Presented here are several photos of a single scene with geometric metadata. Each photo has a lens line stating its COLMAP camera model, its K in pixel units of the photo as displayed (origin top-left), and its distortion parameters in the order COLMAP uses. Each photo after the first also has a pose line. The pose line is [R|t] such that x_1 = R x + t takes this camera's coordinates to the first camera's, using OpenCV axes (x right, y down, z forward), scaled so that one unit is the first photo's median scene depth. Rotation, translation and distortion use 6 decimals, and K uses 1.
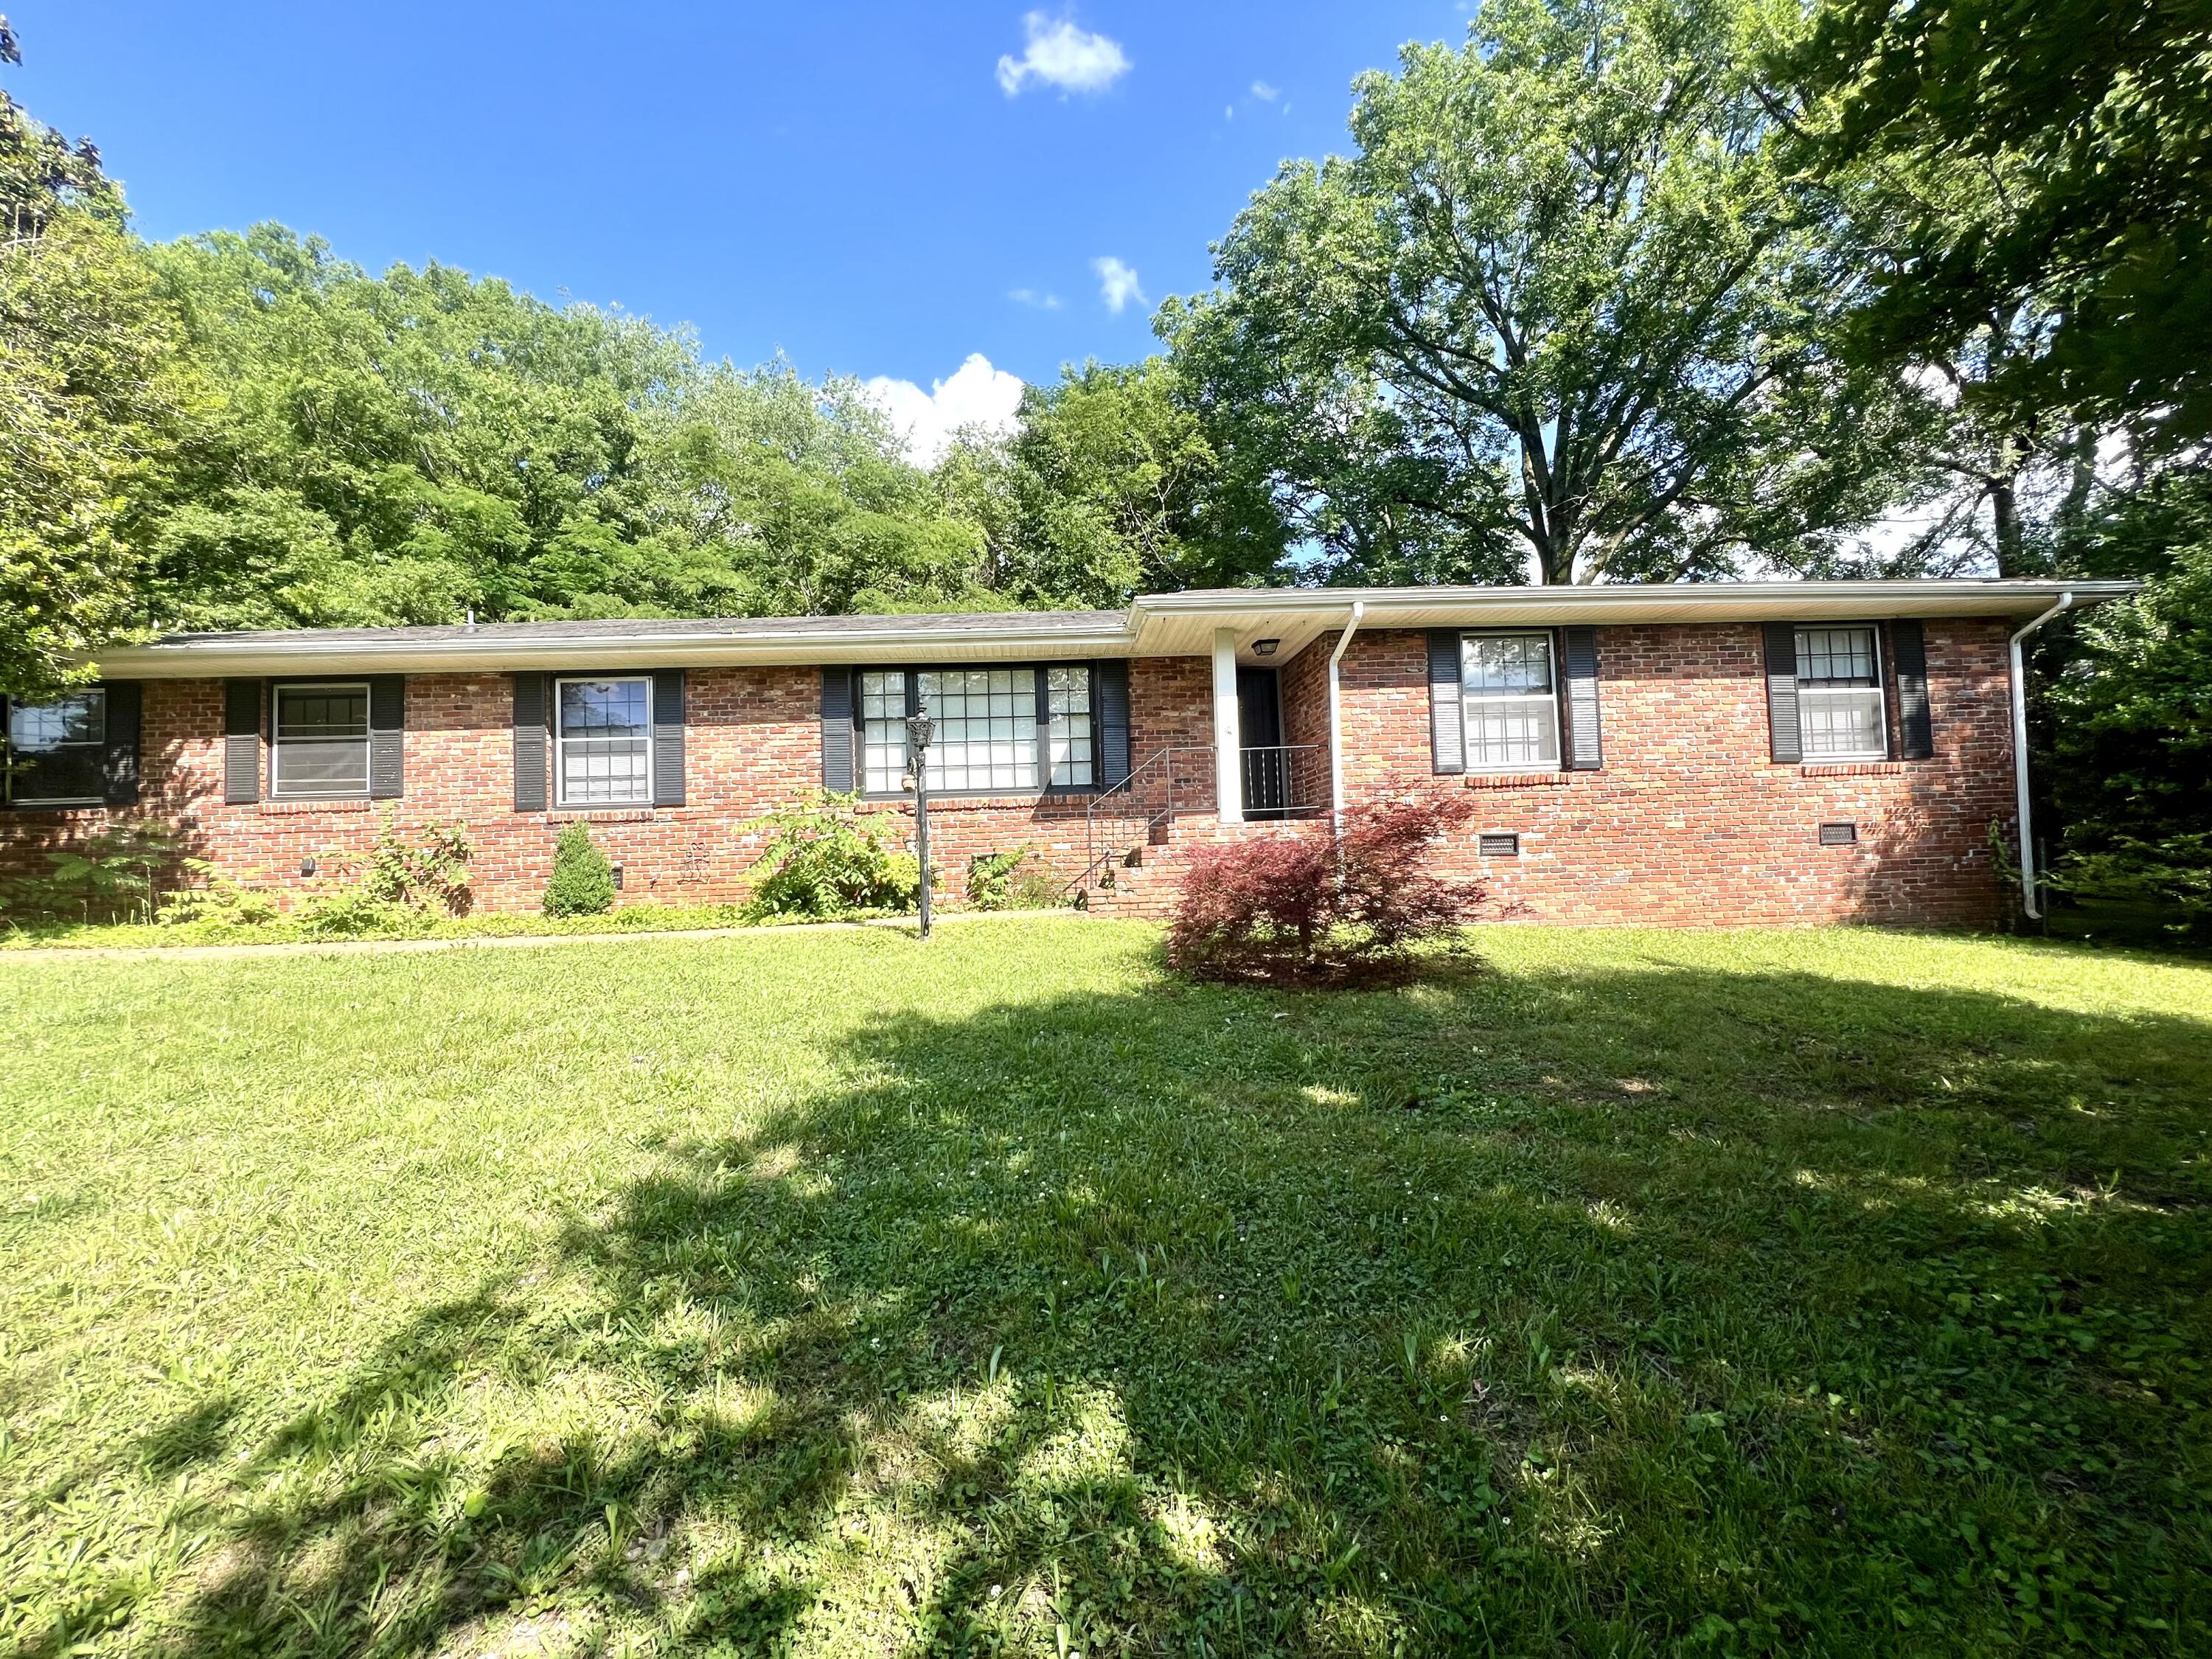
lens RADIAL K [[890.7, 0, 1098.6], [0, 890.7, 822.8], [0, 0, 1]] dist [-0.004537, 0.001439]
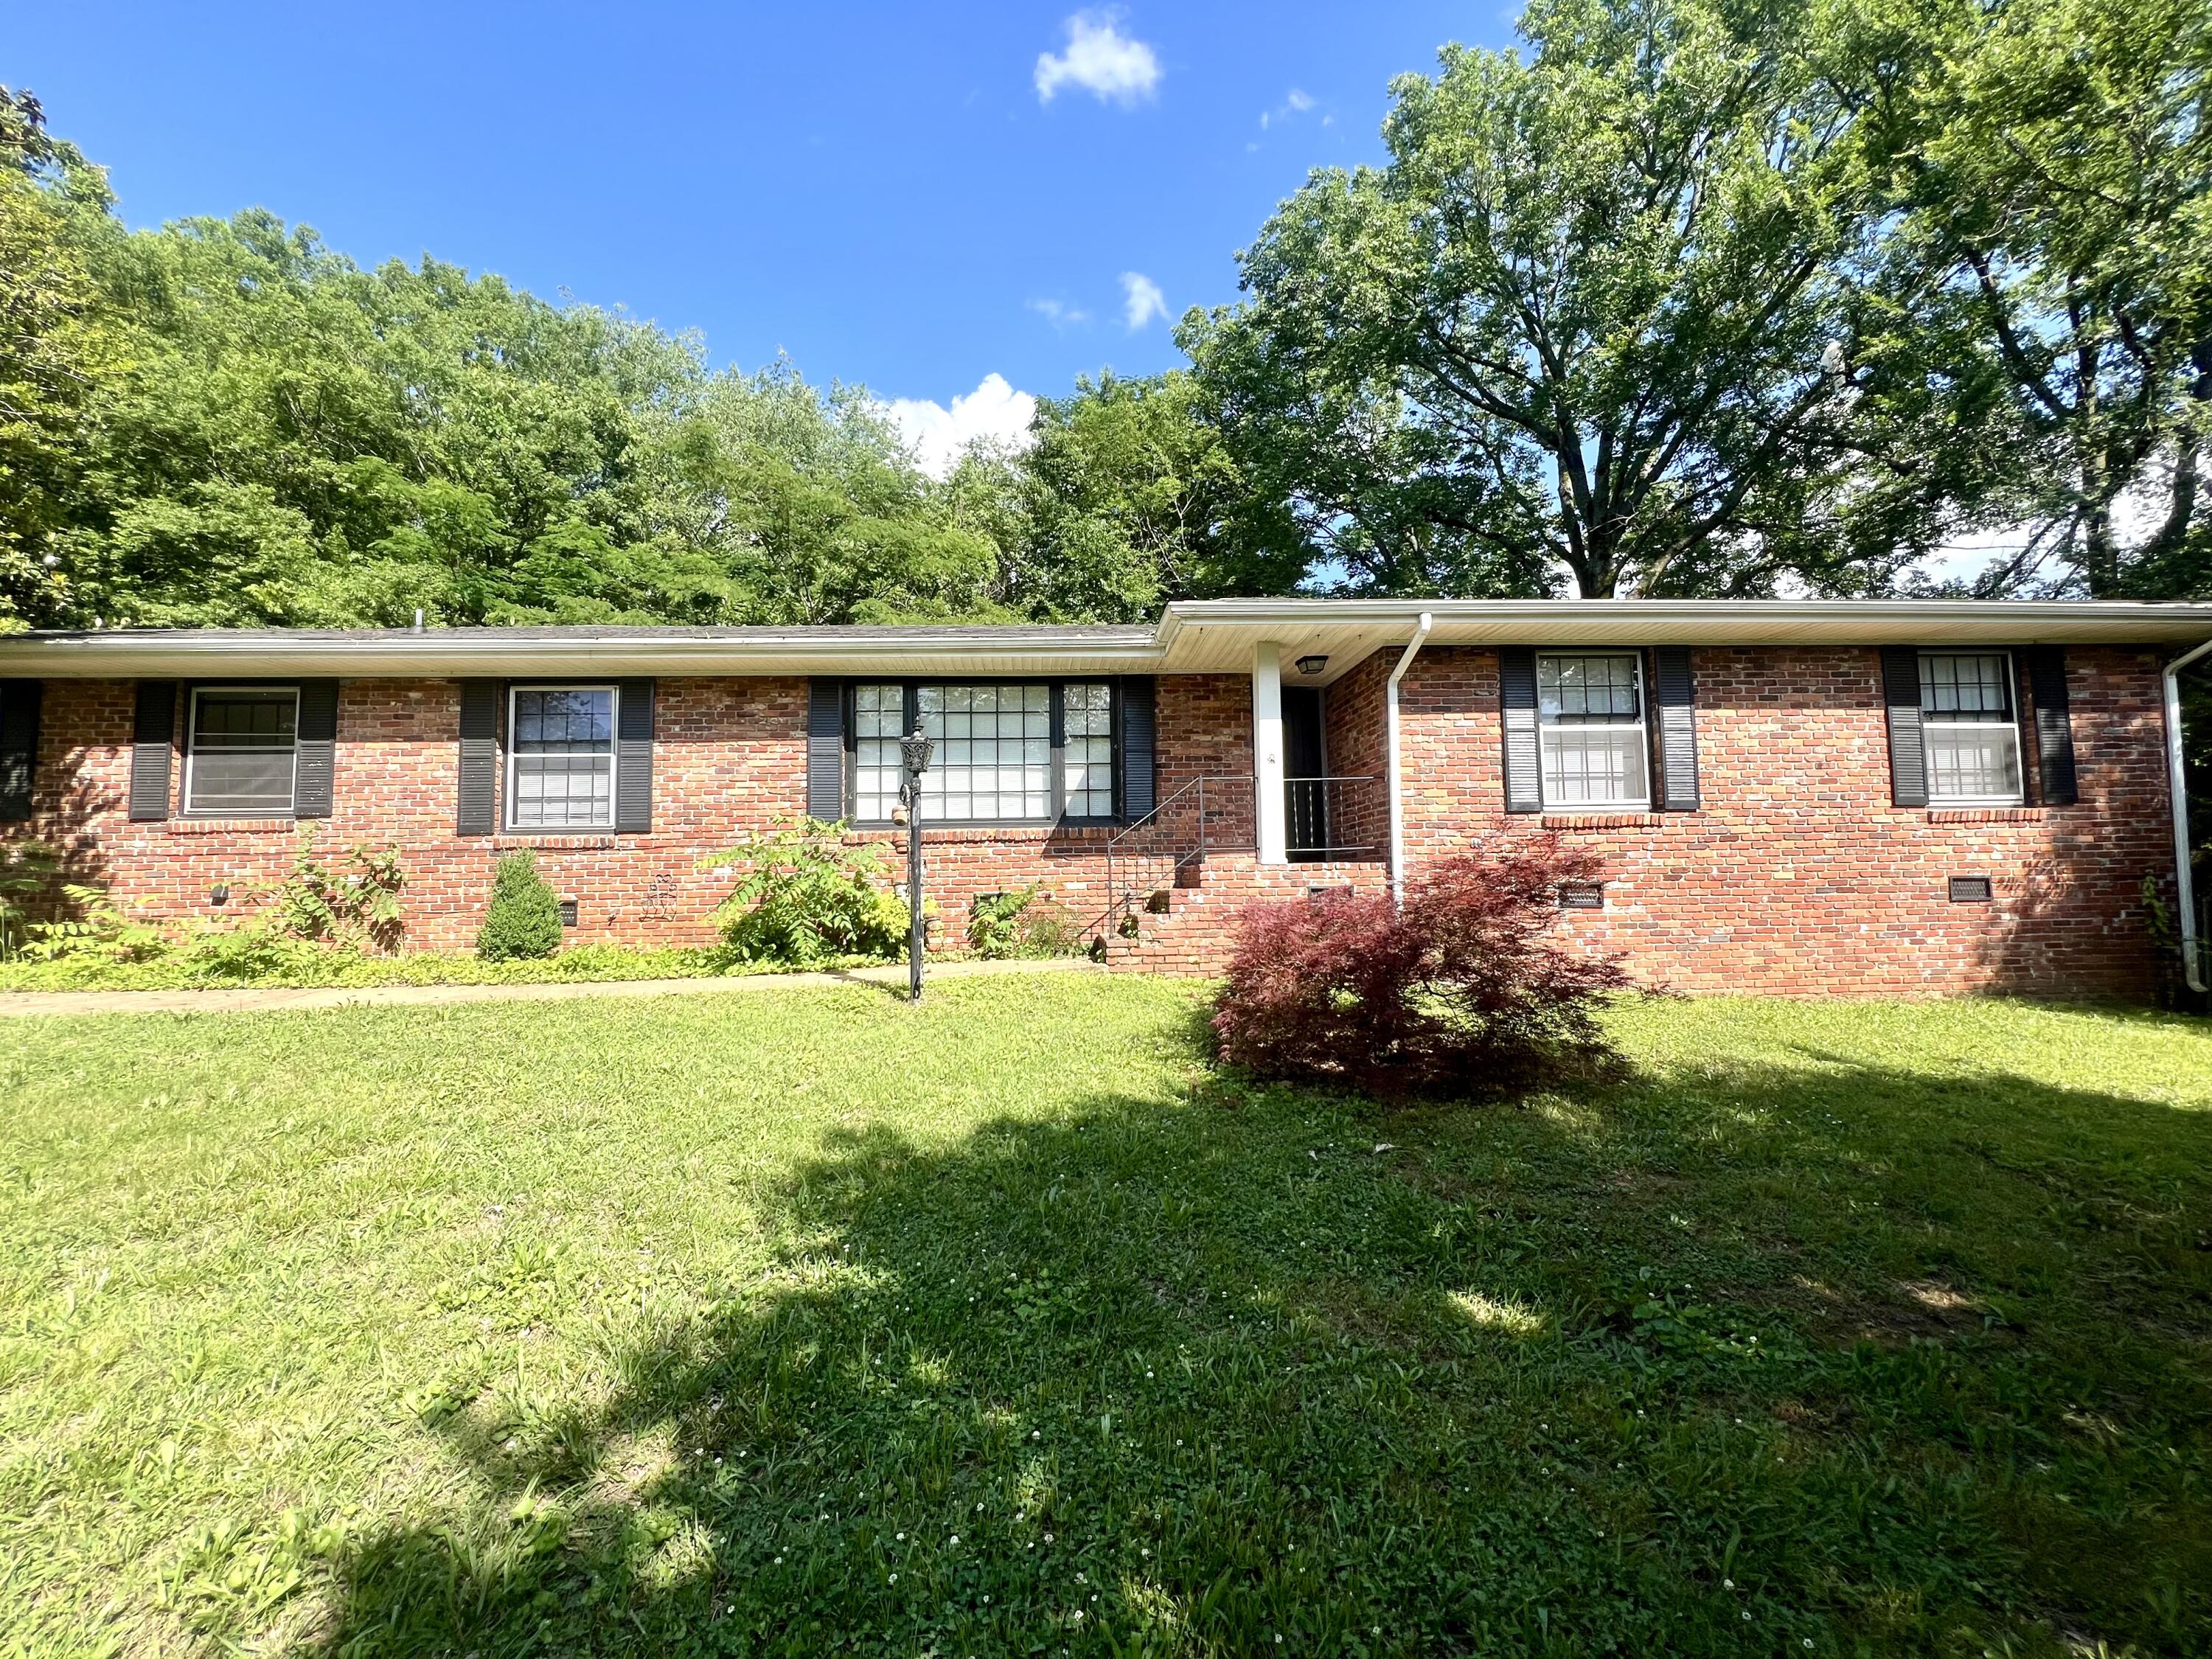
lens RADIAL K [[890.7, 0, 1098.6], [0, 890.7, 822.8], [0, 0, 1]] dist [-0.004537, 0.001439]
pose [[0.999816, 0.018323, -0.005642, -0.015492], [-0.018459, 0.999517, -0.025007, -0.014419], [0.005181, 0.025107, 0.999671, 0.117890]]
